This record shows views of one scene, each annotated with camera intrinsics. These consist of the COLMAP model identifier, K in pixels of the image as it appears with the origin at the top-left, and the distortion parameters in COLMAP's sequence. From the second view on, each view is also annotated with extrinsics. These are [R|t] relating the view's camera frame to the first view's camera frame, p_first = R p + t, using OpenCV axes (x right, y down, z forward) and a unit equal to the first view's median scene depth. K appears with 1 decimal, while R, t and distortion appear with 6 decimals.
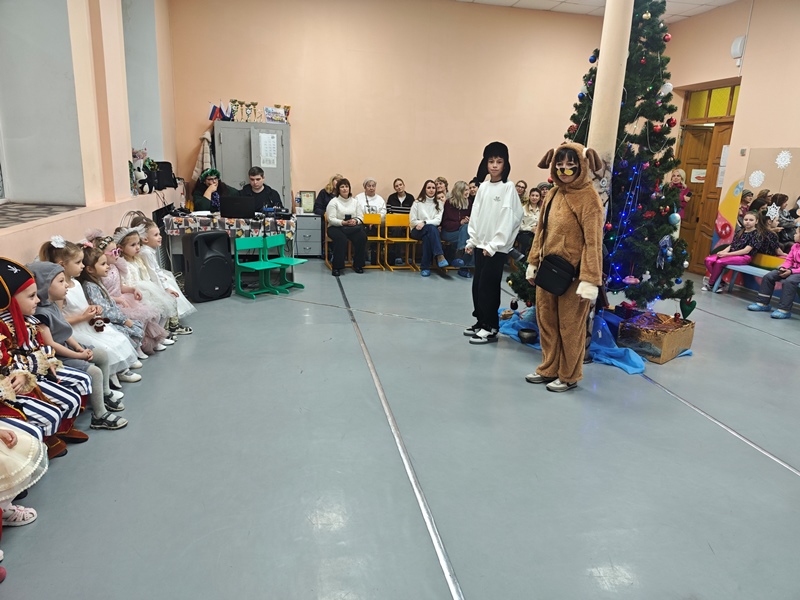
lens RADIAL K [[535.3, 0, 404.0], [0, 535.3, 304.3], [0, 0, 1]] dist [0.029566, -0.030152]
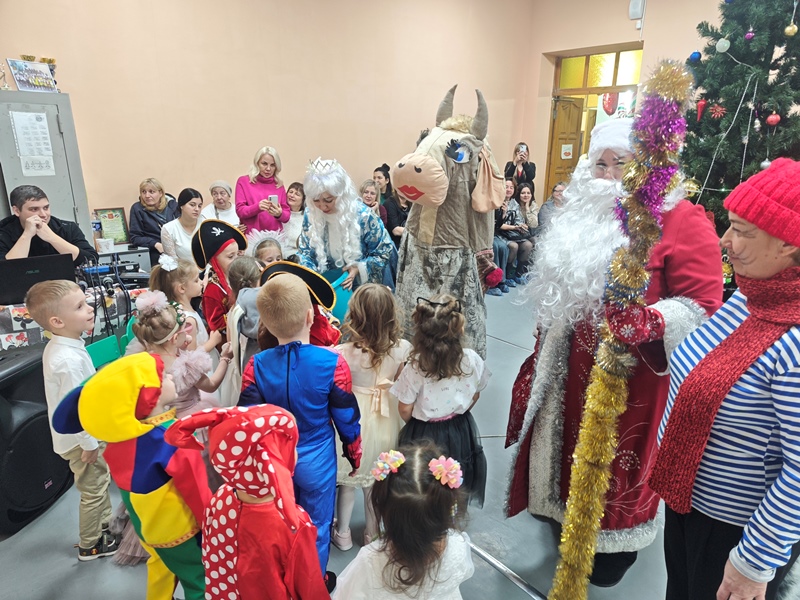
lens RADIAL K [[542.1, 0, 398.6], [0, 542.1, 302.6], [0, 0, 1]] dist [0.023581, -0.001771]
pose [[0.881271, -0.166938, 0.442146, -0.243156], [0.143397, 0.985885, 0.086419, -0.154976], [-0.450331, -0.012756, 0.892770, 0.431793]]
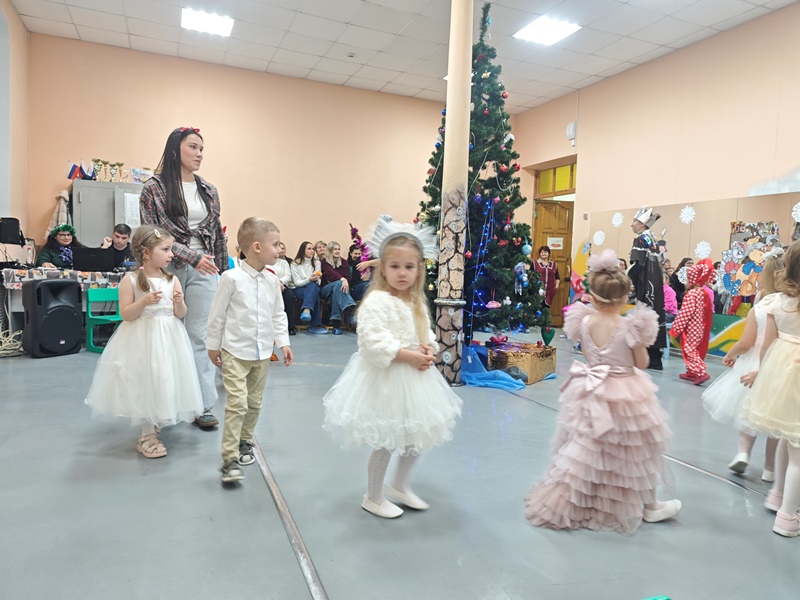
lens RADIAL K [[537.1, 0, 406.6], [0, 537.1, 307.8], [0, 0, 1]] dist [0.024815, -0.035495]
pose [[0.979038, -0.024328, 0.202221, 0.028668], [0.058585, 0.984519, -0.165196, 0.086056], [-0.195071, 0.173580, 0.965307, 0.010747]]
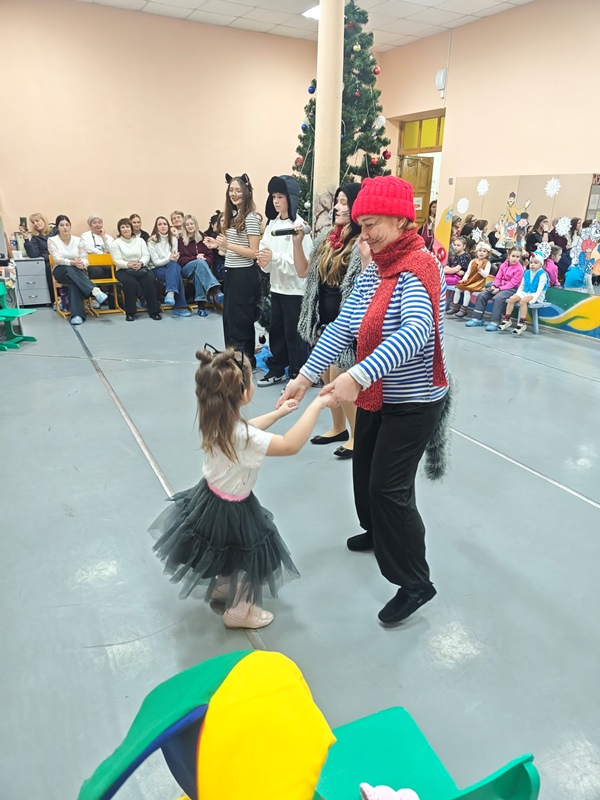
lens RADIAL K [[539.9, 0, 304.3], [0, 539.9, 402.8], [0, 0, 1]] dist [0.005311, -0.000782]
pose [[0.957889, -0.121721, 0.260063, -0.000999], [0.091733, 0.987966, 0.124530, 0.001350], [-0.272091, -0.095429, 0.957528, -0.023811]]
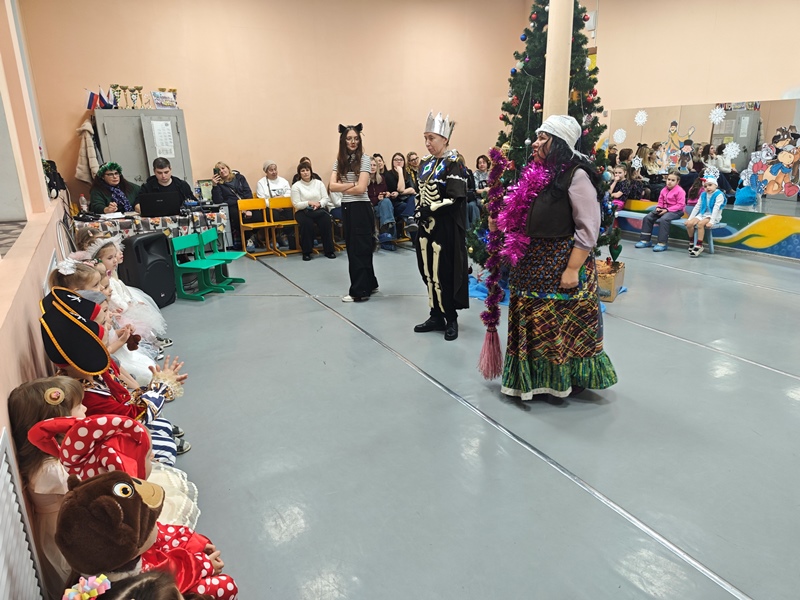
lens RADIAL K [[542.8, 0, 402.5], [0, 542.8, 300.0], [0, 0, 1]] dist [0.026049, -0.034357]
pose [[0.950270, -0.148150, 0.273932, -0.194632], [0.137887, 0.988837, 0.056458, -0.015243], [-0.279239, -0.015878, 0.960090, -0.008072]]
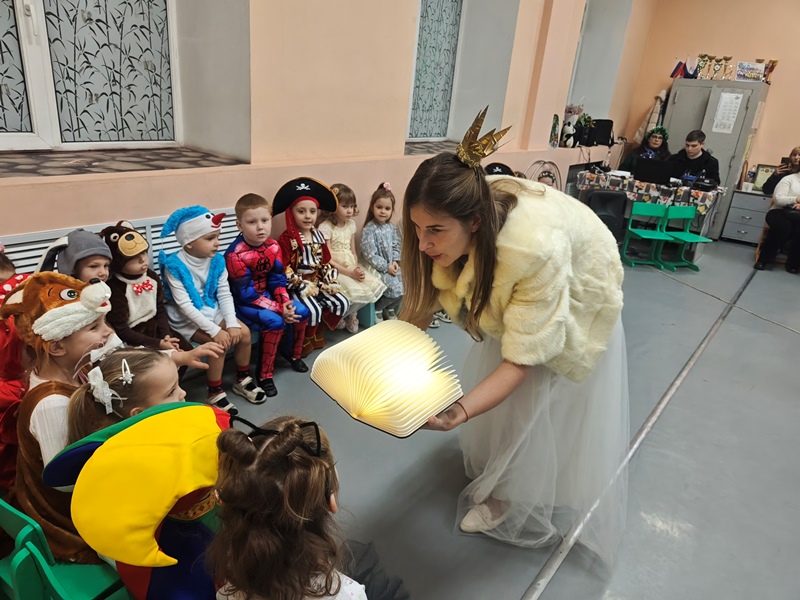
lens RADIAL K [[560.5, 0, 410.5], [0, 560.5, 296.8], [0, 0, 1]] dist [0.022974, -0.006399]
pose [[0.662581, 0.276456, -0.696102, 0.155089], [-0.252361, 0.957446, 0.140040, -0.000451], [0.705195, 0.082881, 0.704153, 0.023825]]
